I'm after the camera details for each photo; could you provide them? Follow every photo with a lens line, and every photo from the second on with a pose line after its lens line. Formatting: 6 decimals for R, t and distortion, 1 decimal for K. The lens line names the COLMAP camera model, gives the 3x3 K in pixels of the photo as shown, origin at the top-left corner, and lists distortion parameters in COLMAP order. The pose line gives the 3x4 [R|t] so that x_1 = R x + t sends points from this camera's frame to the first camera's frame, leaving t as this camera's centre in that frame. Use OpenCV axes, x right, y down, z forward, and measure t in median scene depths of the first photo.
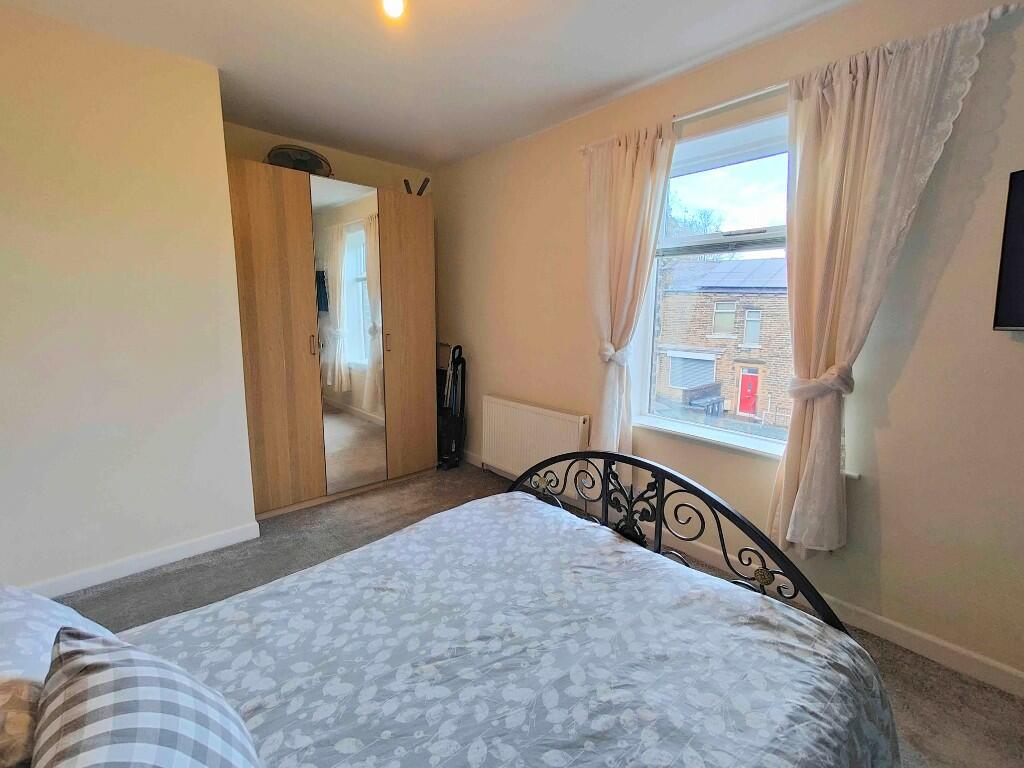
lens RADIAL K [[453.6, 0, 509.5], [0, 453.6, 382.8], [0, 0, 1]] dist [0.011572, 0.001426]
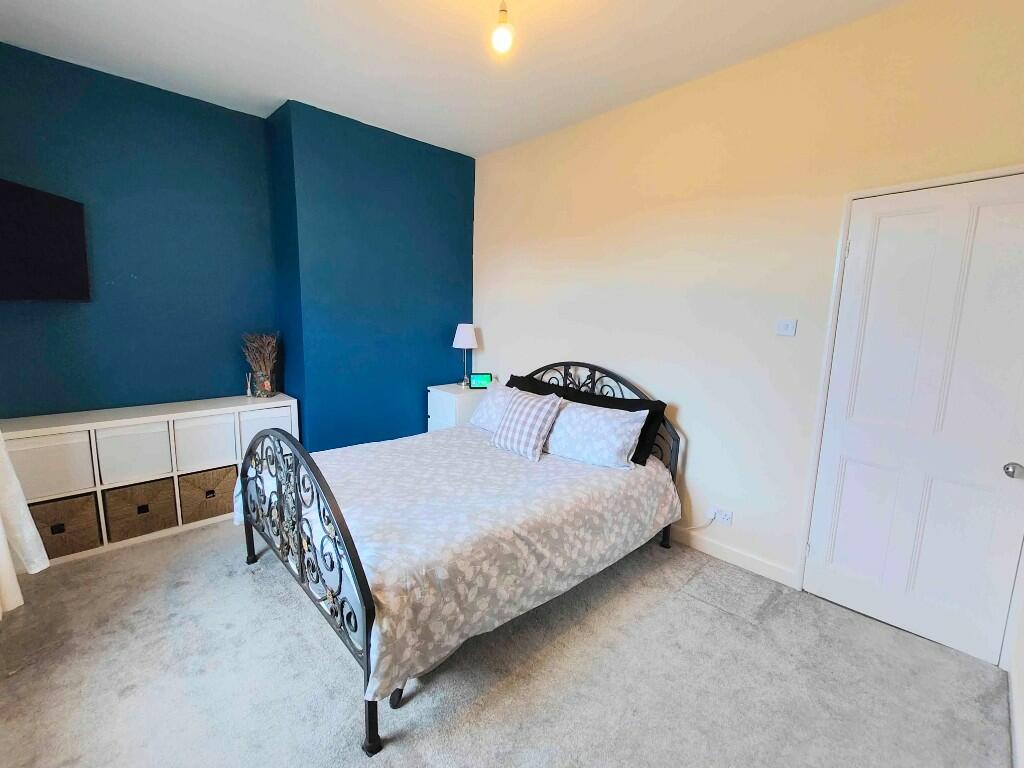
lens RADIAL K [[453.6, 0, 512.8], [0, 453.6, 384.3], [0, 0, 1]] dist [0.011572, 0.001426]
pose [[-0.998764, -0.023627, -0.043719, -0.216645], [-0.036249, 0.948175, 0.315674, -0.313754], [0.033995, 0.316869, -0.947860, 2.058182]]
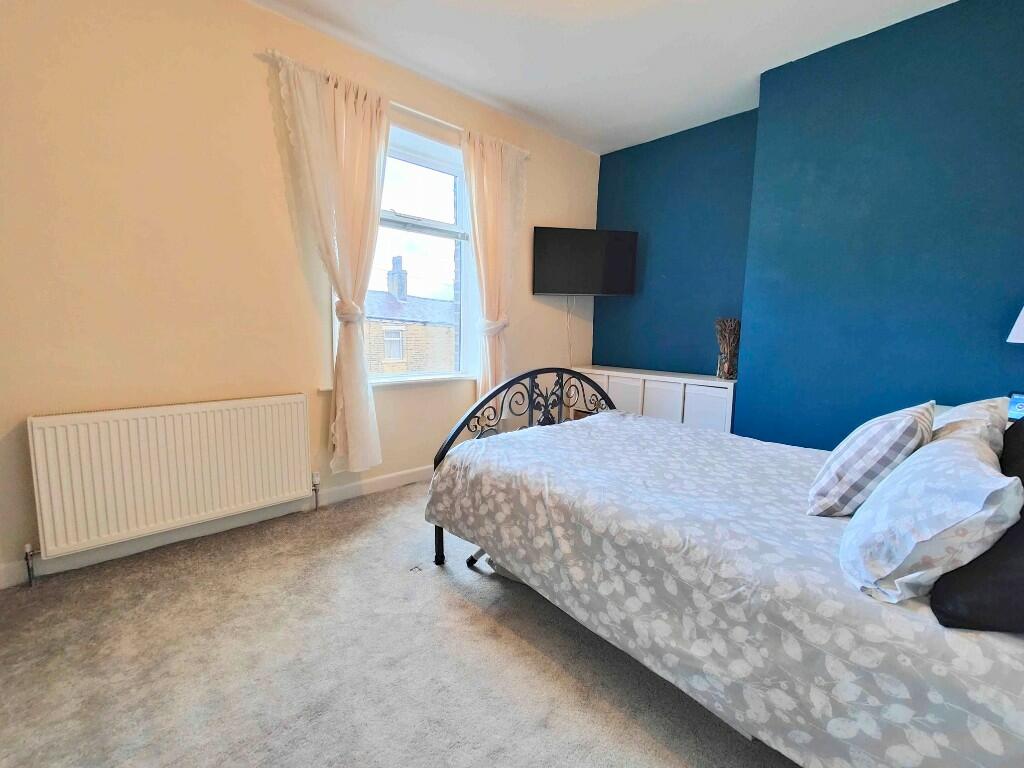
lens RADIAL K [[453.6, 0, 509.3], [0, 453.6, 384.9], [0, 0, 1]] dist [0.011572, 0.001426]
pose [[-0.019274, -0.134904, 0.990671, -1.223710], [0.143306, 0.980251, 0.136274, -0.000297], [-0.989491, 0.144596, 0.000439, 1.159239]]
